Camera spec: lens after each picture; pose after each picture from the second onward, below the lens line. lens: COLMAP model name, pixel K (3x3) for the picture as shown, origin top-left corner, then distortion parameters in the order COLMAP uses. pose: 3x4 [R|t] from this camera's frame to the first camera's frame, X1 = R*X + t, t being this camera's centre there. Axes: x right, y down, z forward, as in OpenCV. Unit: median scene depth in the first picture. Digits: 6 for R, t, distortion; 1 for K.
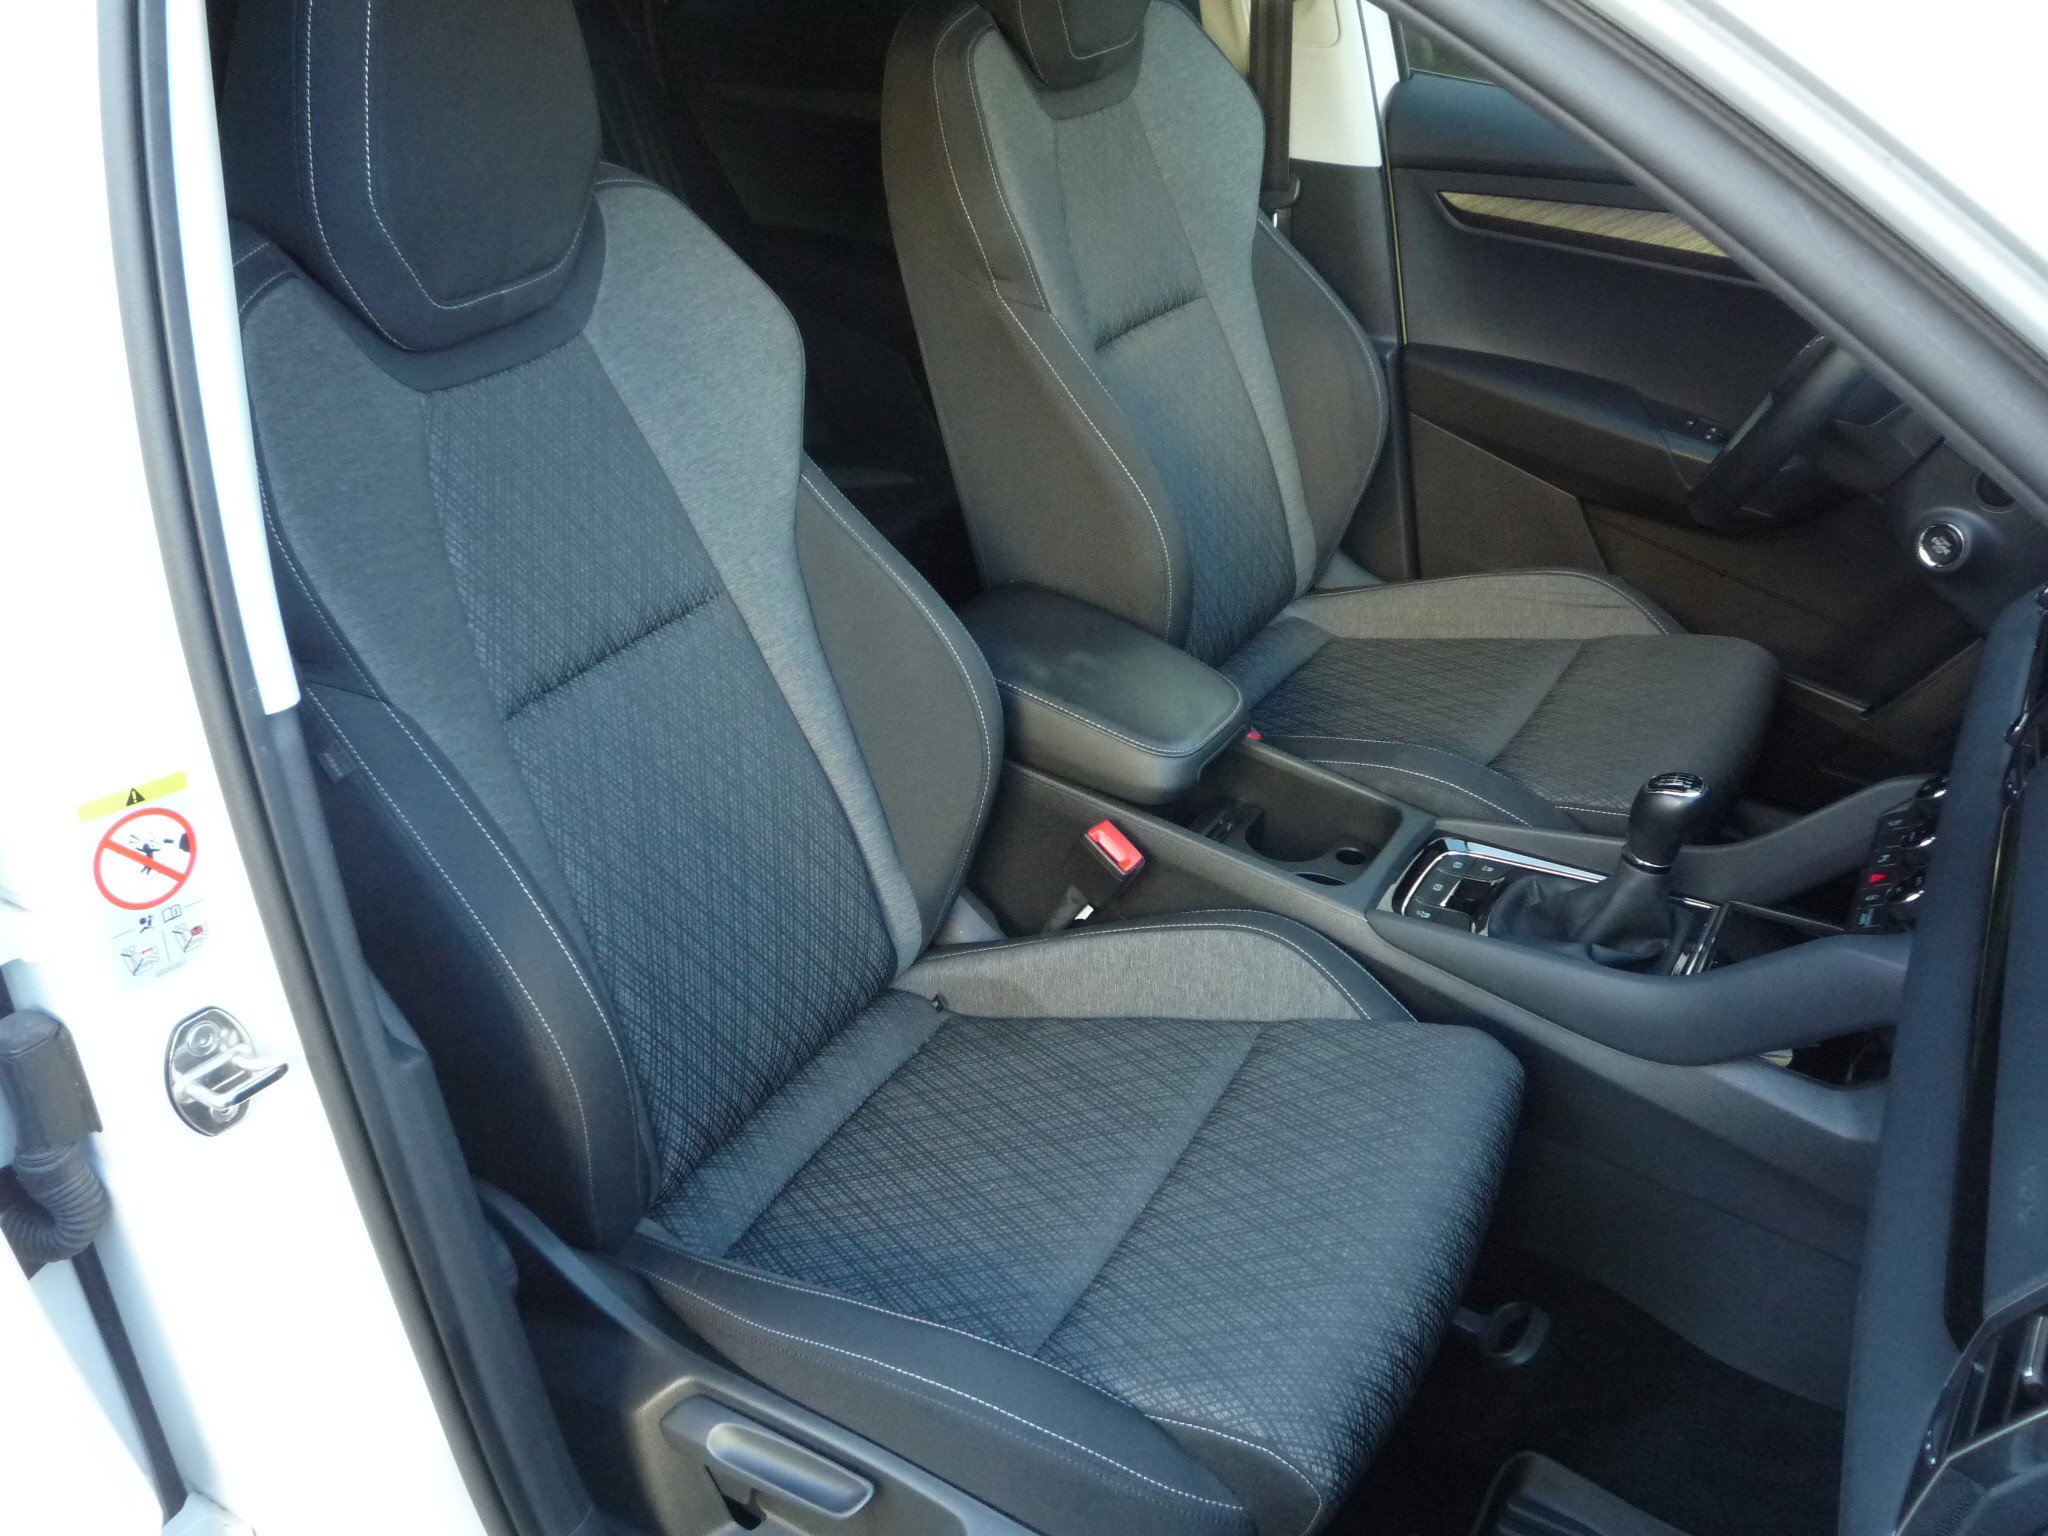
lens RADIAL K [[1805.6, 0, 1024.0], [0, 1805.6, 768.0], [0, 0, 1]] dist [-0.052658, 0.005795]
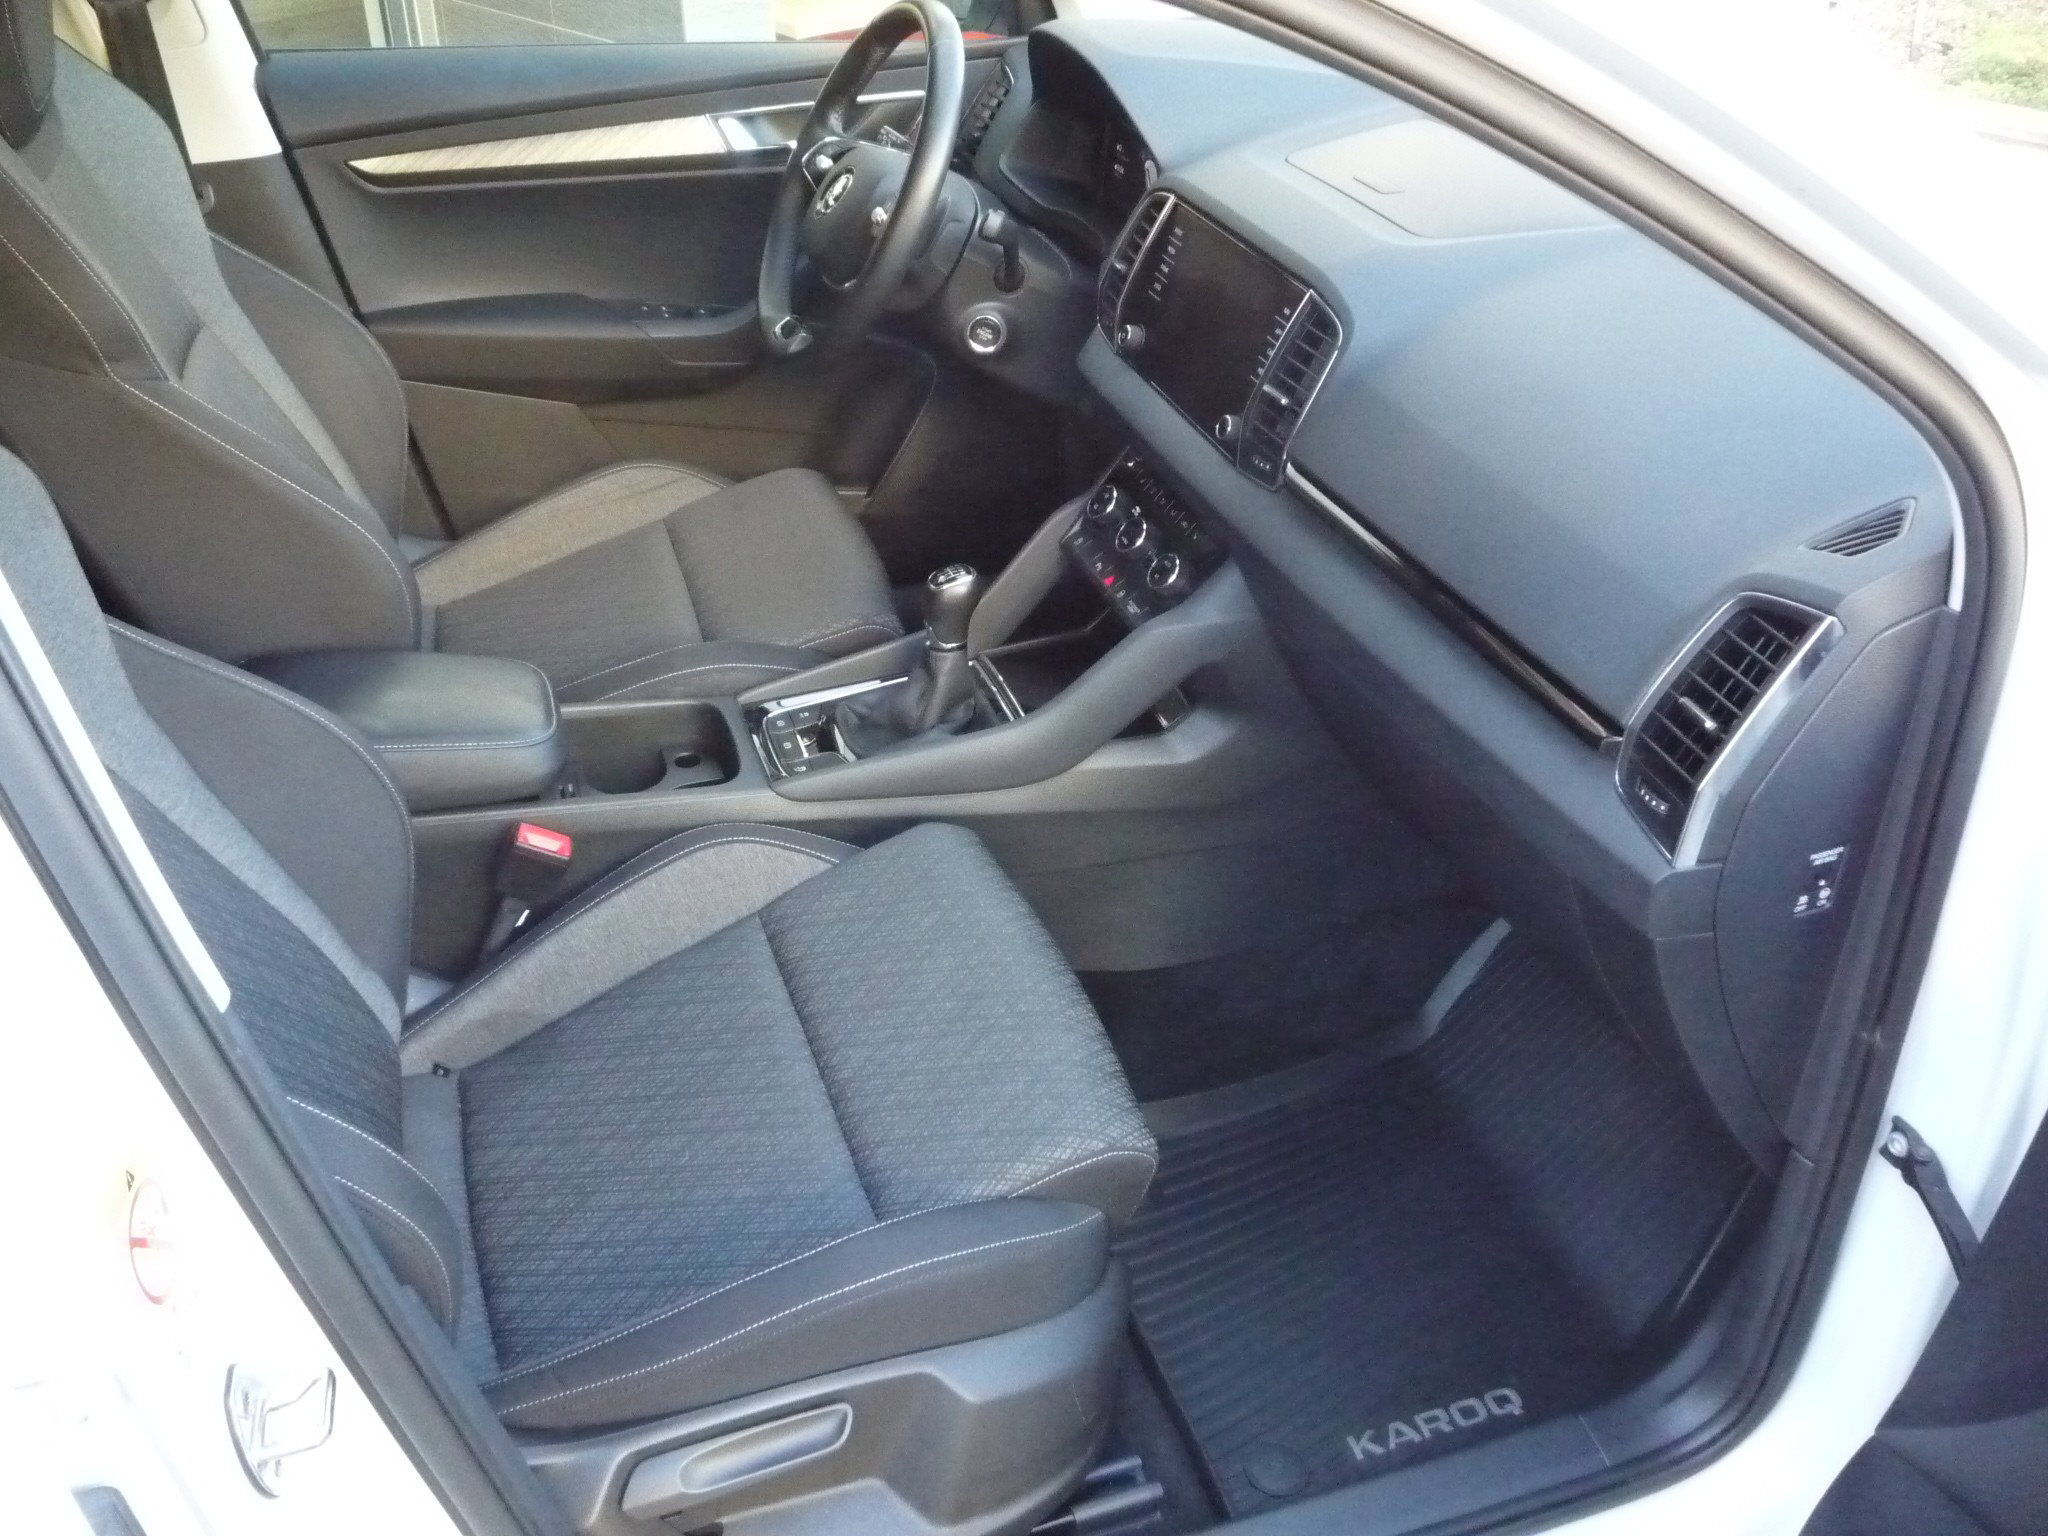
lens RADIAL K [[1791.1, 0, 1024.0], [0, 1791.1, 768.0], [0, 0, 1]] dist [-0.045290, 0.002939]
pose [[0.658164, -0.429058, 0.618652, -0.391056], [0.391093, 0.896995, 0.206027, -0.098845], [-0.643325, 0.106351, 0.758171, 0.044302]]
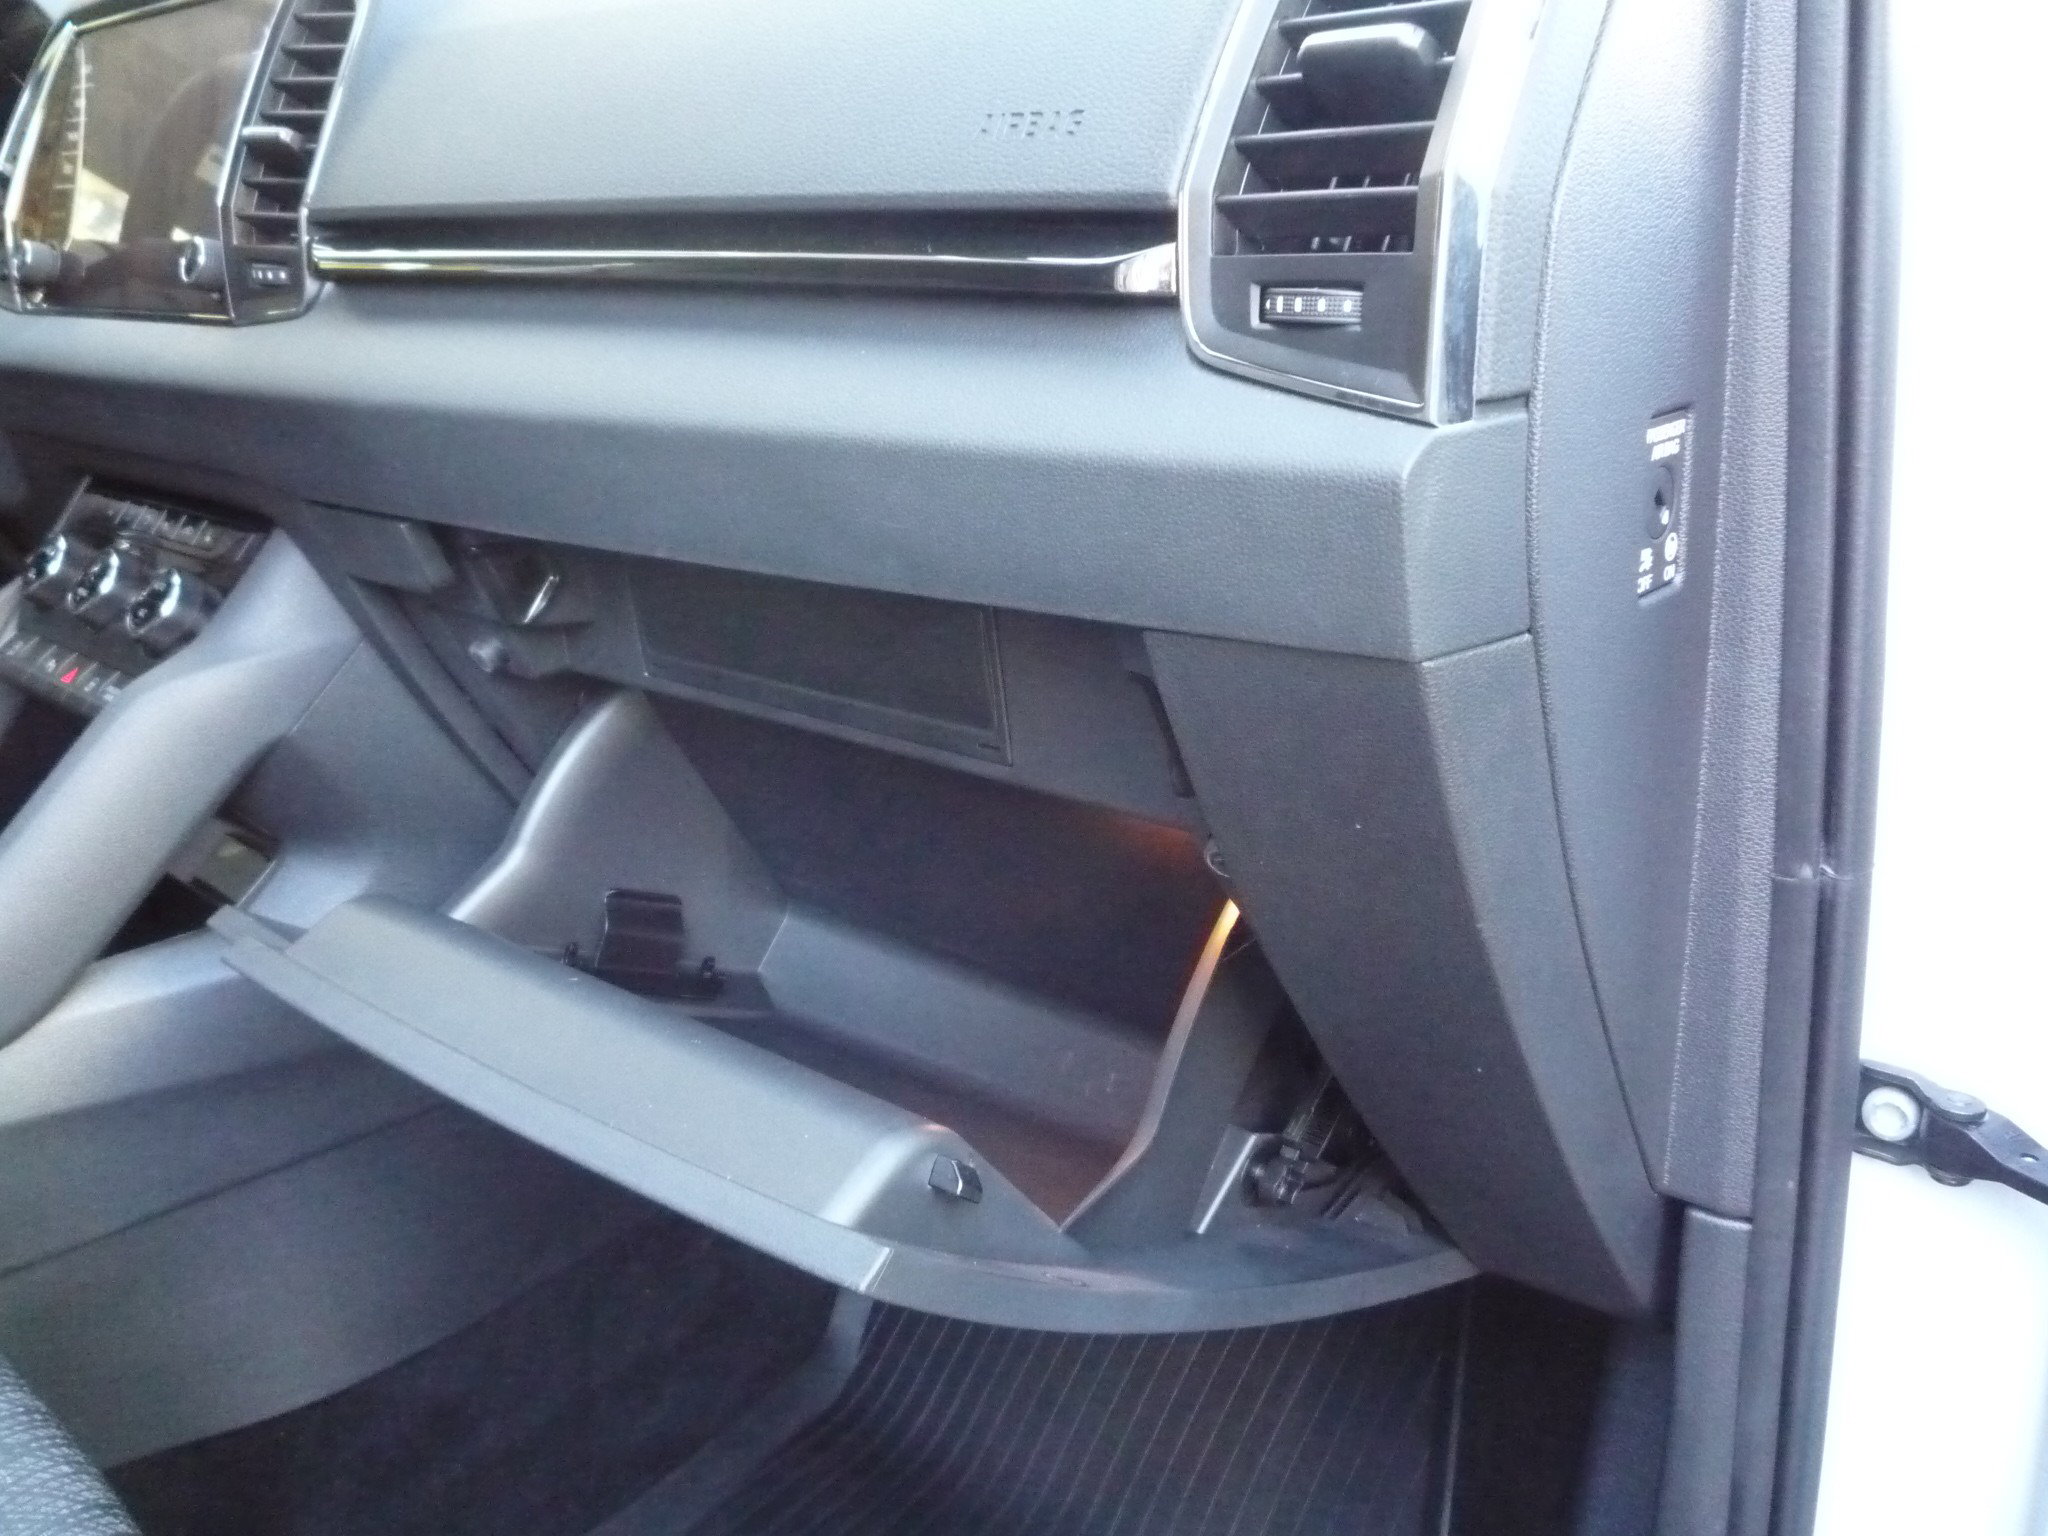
lens RADIAL K [[1783.0, 0, 1024.0], [0, 1783.0, 768.0], [0, 0, 1]] dist [-0.061281, -0.003459]
pose [[0.233252, -0.333318, 0.913506, -0.065341], [0.531218, 0.830532, 0.167403, 0.154554], [-0.814494, 0.446224, 0.370788, 0.401499]]
